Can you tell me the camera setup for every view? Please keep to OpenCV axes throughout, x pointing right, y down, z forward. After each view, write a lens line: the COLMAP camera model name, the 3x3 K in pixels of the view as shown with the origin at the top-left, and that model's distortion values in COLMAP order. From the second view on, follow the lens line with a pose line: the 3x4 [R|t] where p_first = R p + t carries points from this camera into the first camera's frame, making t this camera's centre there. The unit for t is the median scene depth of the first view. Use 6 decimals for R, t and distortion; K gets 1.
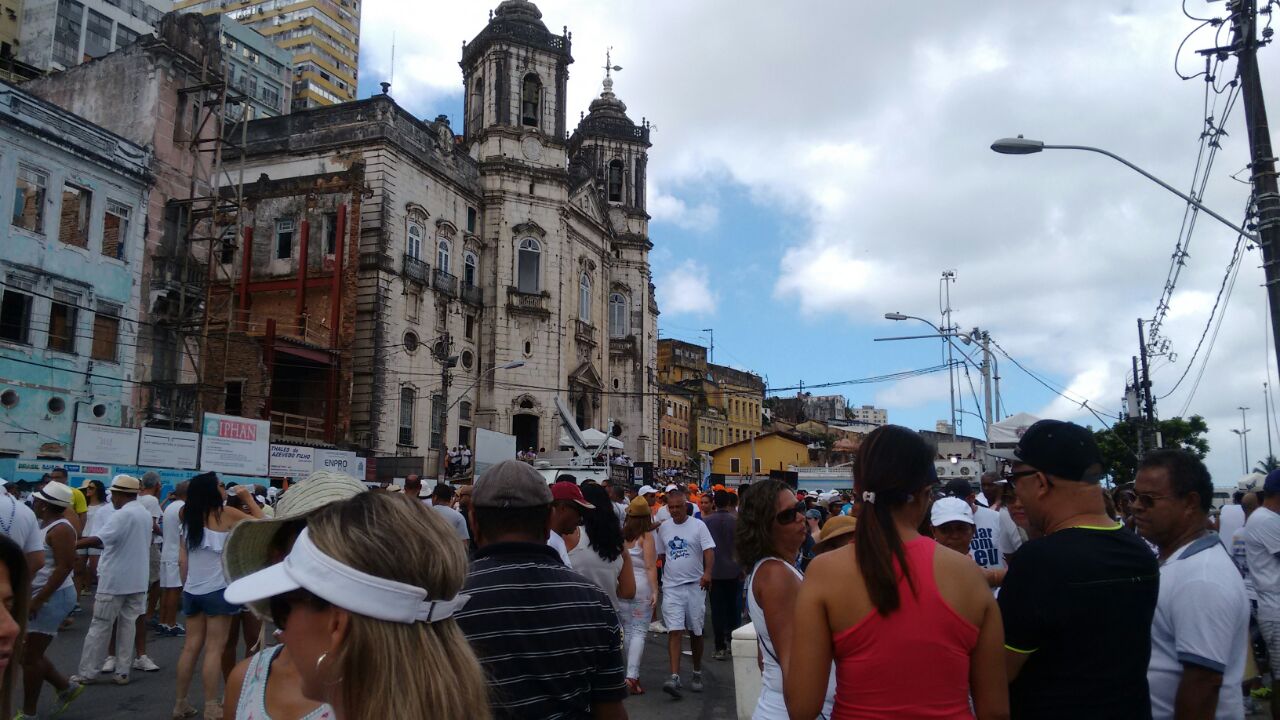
lens RADIAL K [[986.3, 0, 651.8], [0, 986.3, 360.1], [0, 0, 1]] dist [0.091513, -0.134810]
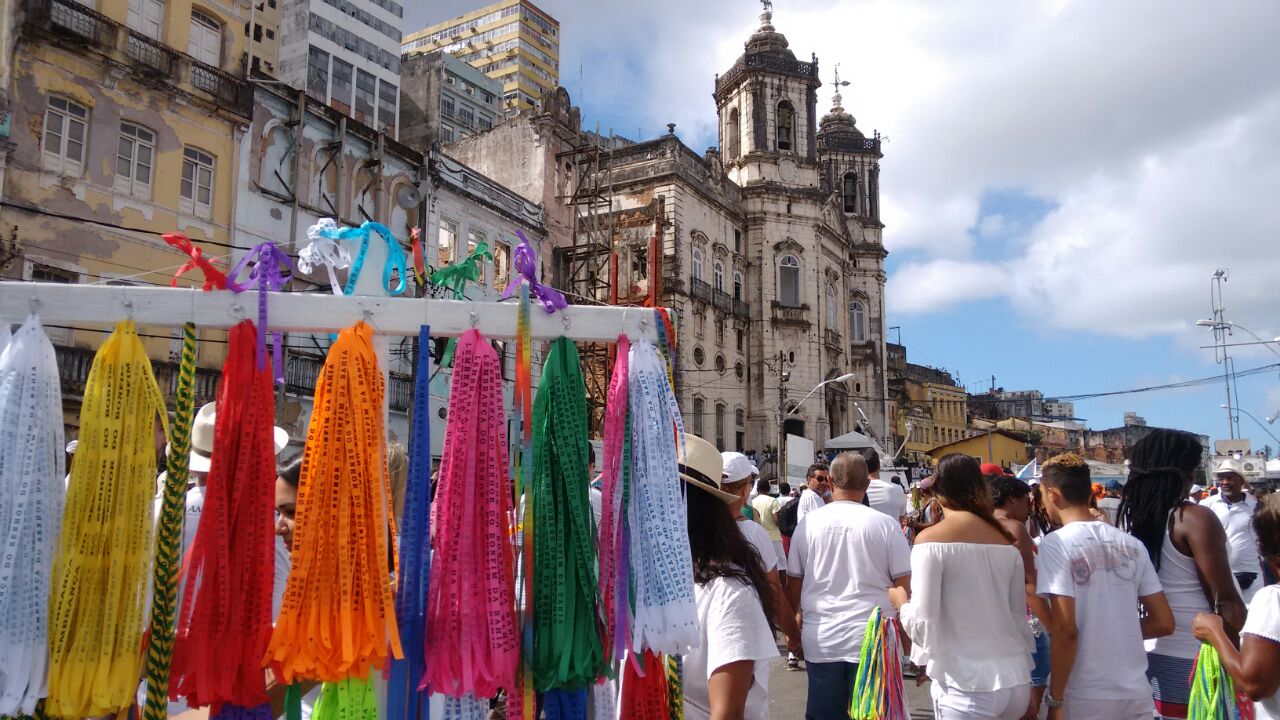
lens RADIAL K [[986.3, 0, 651.8], [0, 986.3, 360.1], [0, 0, 1]] dist [0.091513, -0.134810]
pose [[0.986849, -0.025437, -0.159634, -0.102310], [0.025672, 0.999670, -0.000595, -0.012533], [0.159596, -0.003511, 0.987176, -0.081270]]
